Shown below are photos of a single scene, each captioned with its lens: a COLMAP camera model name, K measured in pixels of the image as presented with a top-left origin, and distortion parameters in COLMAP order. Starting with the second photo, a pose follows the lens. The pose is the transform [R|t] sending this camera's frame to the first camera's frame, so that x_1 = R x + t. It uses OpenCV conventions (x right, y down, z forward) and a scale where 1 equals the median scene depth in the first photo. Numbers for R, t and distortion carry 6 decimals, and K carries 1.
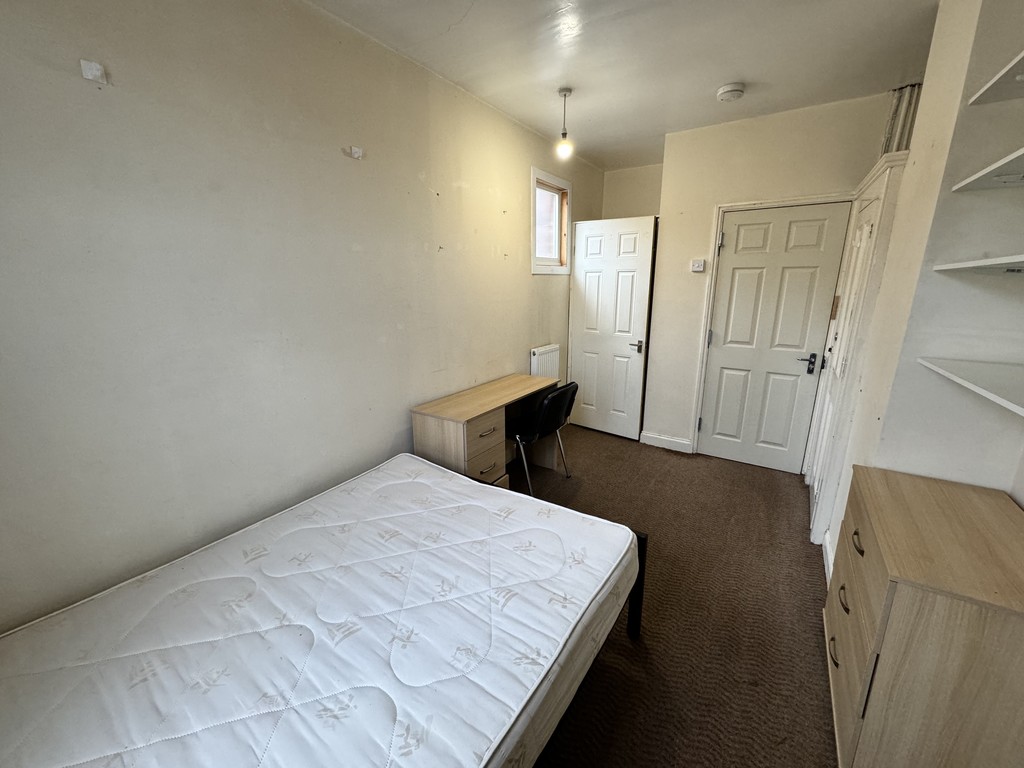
lens RADIAL K [[408.5, 0, 513.6], [0, 408.5, 381.0], [0, 0, 1]] dist [-0.000575, -0.000002]
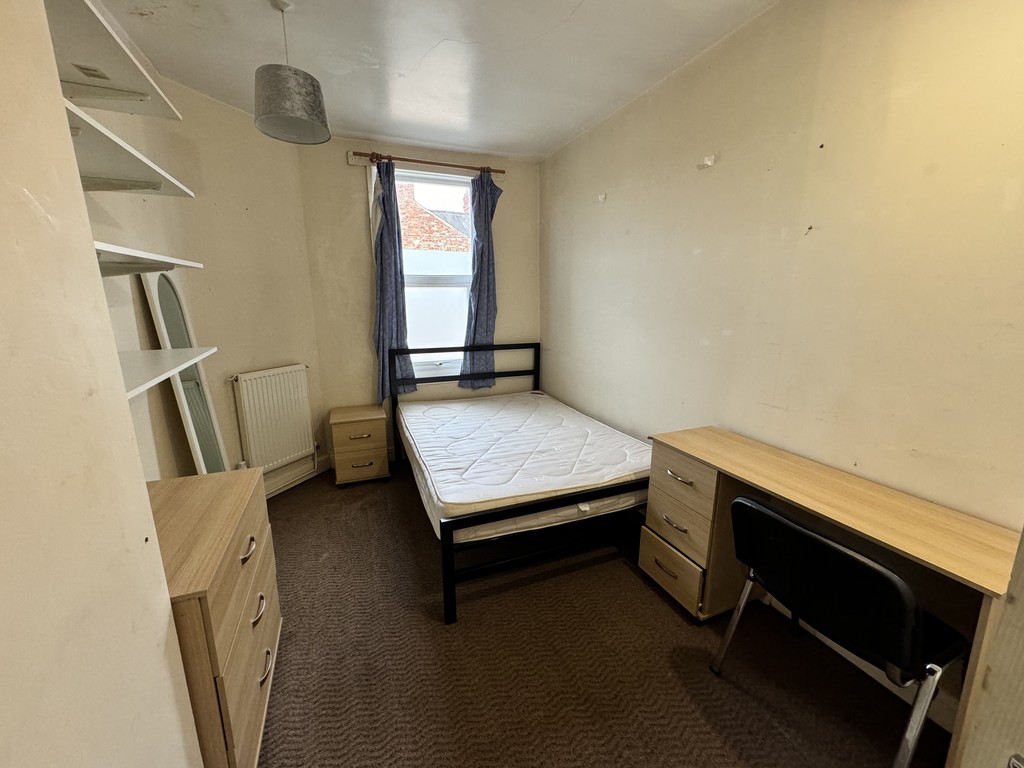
lens RADIAL K [[408.5, 0, 513.6], [0, 408.5, 381.0], [0, 0, 1]] dist [-0.000575, -0.000002]
pose [[-0.558385, 0.174456, -0.811031, 0.653254], [-0.191778, 0.924010, 0.330796, -0.219535], [0.807110, 0.340250, -0.482497, 0.991450]]
